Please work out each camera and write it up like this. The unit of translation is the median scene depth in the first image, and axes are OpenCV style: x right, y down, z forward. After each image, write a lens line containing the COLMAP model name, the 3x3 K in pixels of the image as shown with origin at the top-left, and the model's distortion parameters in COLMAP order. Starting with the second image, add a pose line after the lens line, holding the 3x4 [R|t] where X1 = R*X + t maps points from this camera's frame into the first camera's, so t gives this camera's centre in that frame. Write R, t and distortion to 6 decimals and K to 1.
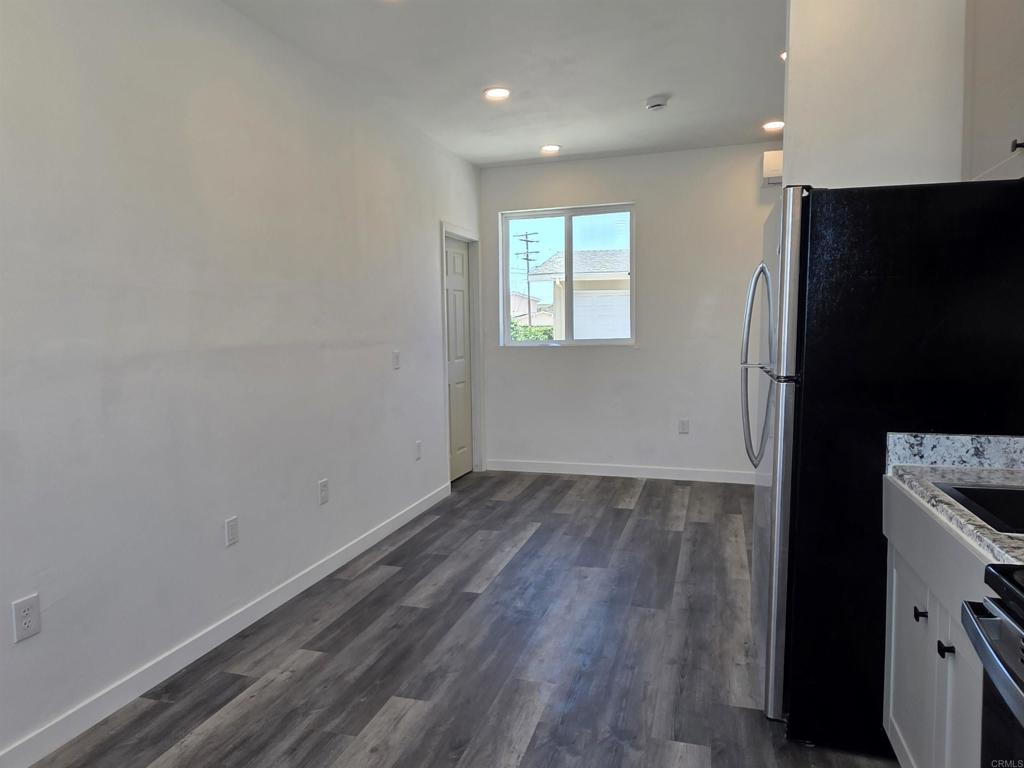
lens RADIAL K [[675.5, 0, 495.9], [0, 675.5, 385.8], [0, 0, 1]] dist [0.007159, -0.007910]
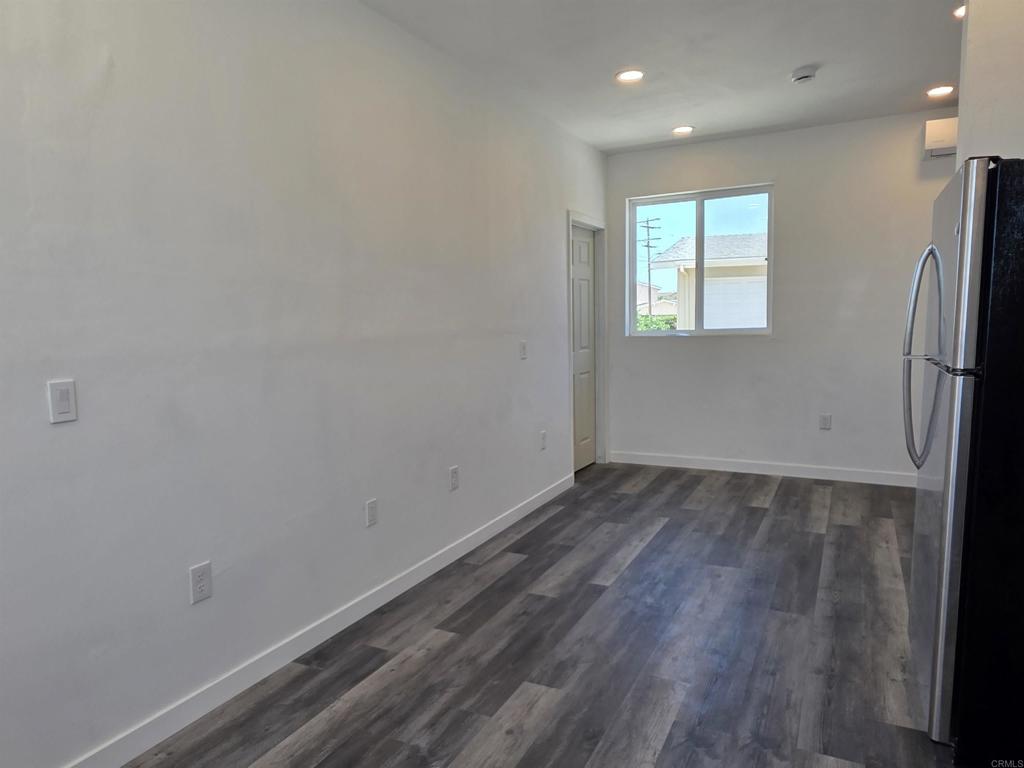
lens RADIAL K [[675.5, 0, 492.4], [0, 675.5, 389.0], [0, 0, 1]] dist [0.007159, -0.007910]
pose [[0.984308, 0.011077, -0.176111, -0.019979], [-0.007725, 0.999776, 0.019710, -0.000452], [0.176290, -0.018041, 0.984173, -0.001507]]
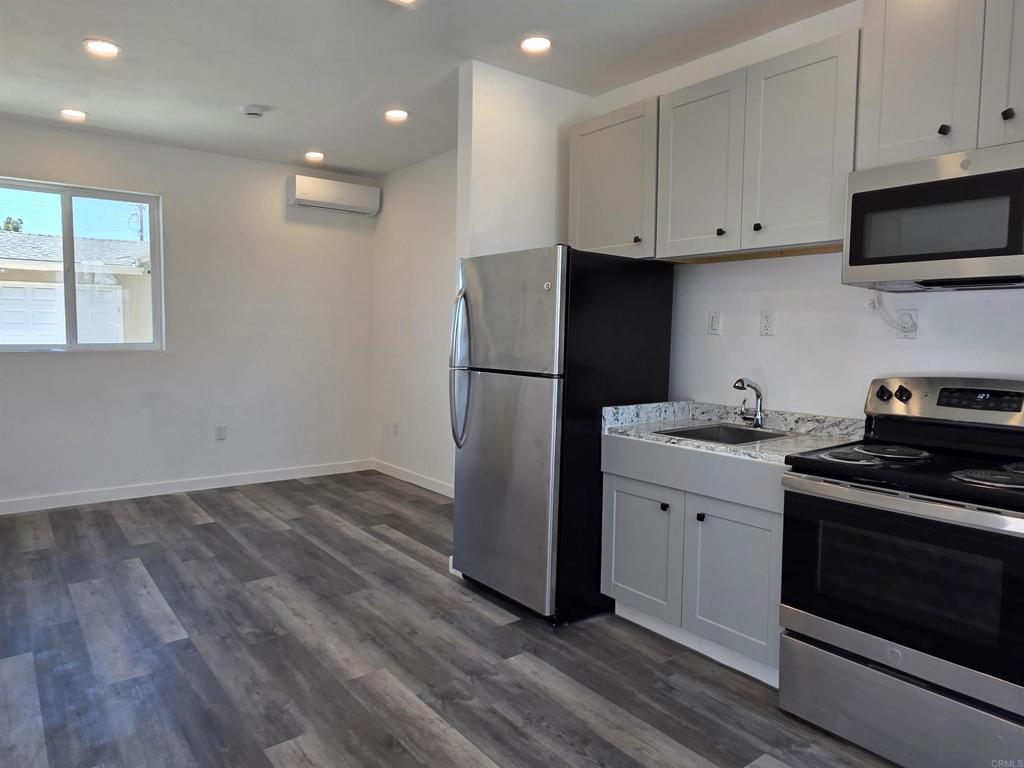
lens RADIAL K [[675.5, 0, 505.0], [0, 675.5, 388.5], [0, 0, 1]] dist [0.007159, -0.007910]
pose [[0.568261, -0.047629, 0.821469, -0.513917], [0.048605, 0.998523, 0.024272, -0.015100], [-0.821412, 0.026134, 0.569737, 0.167164]]
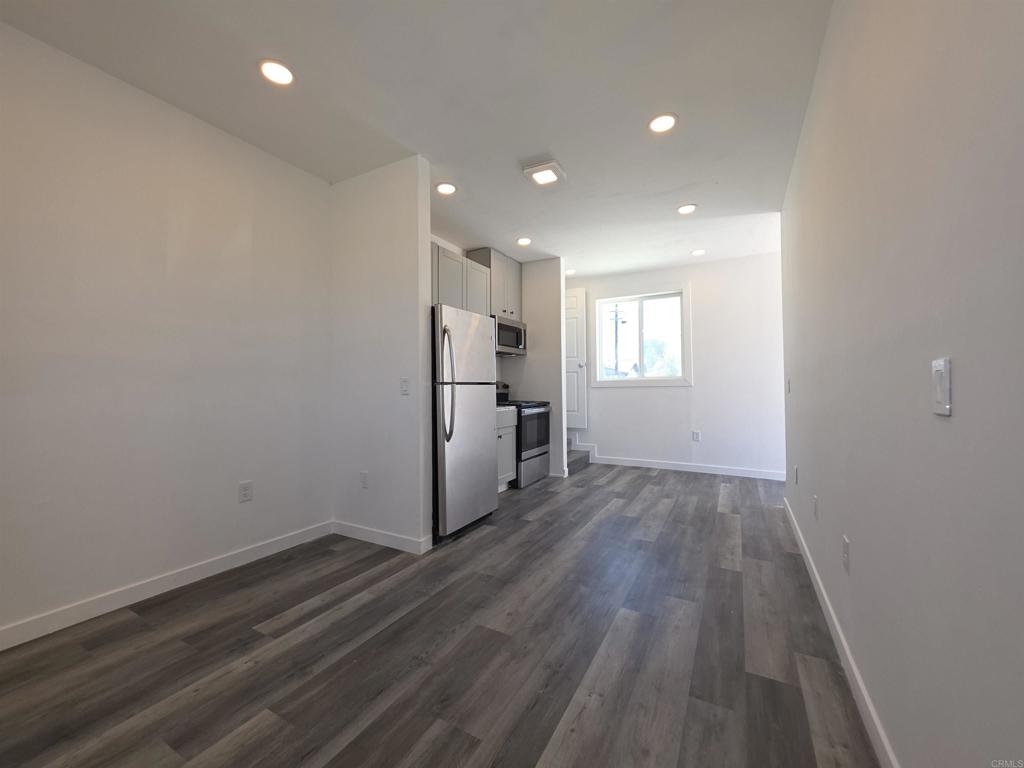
lens RADIAL K [[411.0, 0, 513.9], [0, 411.0, 378.7], [0, 0, 1]] dist [0.001034, -0.000017]
pose [[-0.982981, 0.025730, 0.181896, 0.015987], [0.037714, 0.997317, 0.062734, -0.085752], [-0.179794, 0.068526, -0.981315, 1.688093]]
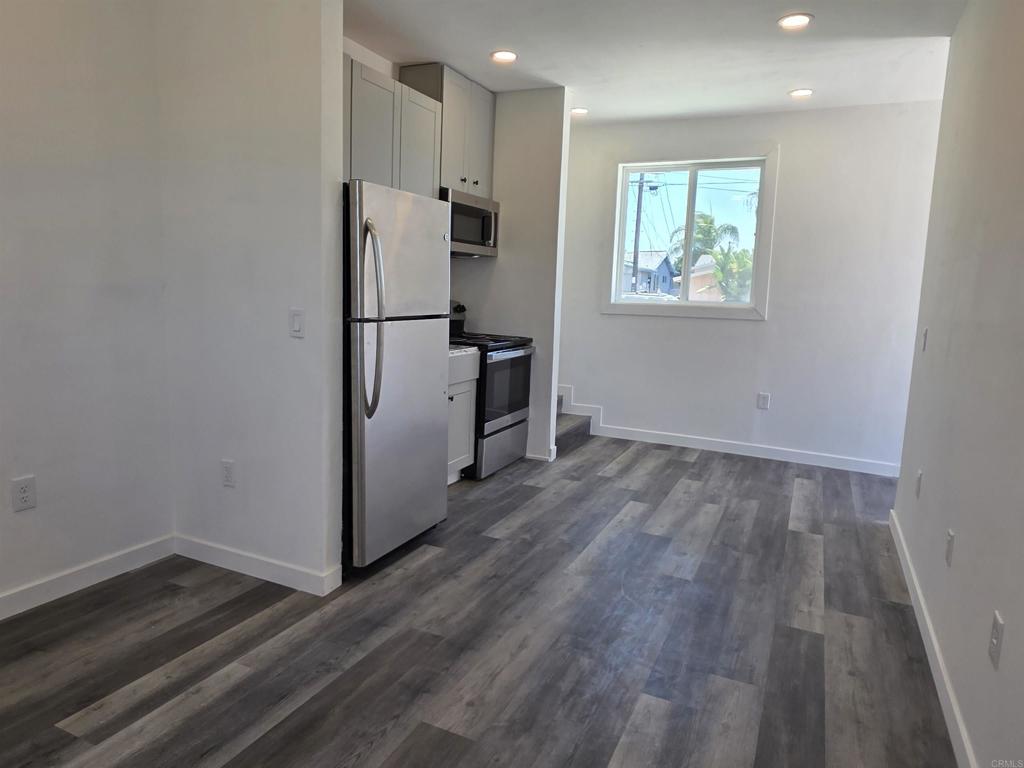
lens RADIAL K [[675.5, 0, 500.4], [0, 675.5, 379.1], [0, 0, 1]] dist [0.007159, -0.007910]
pose [[-0.991535, -0.038358, 0.124048, 0.046940], [-0.010486, 0.975902, 0.217957, -0.141434], [-0.129419, 0.214811, -0.968043, 1.665337]]
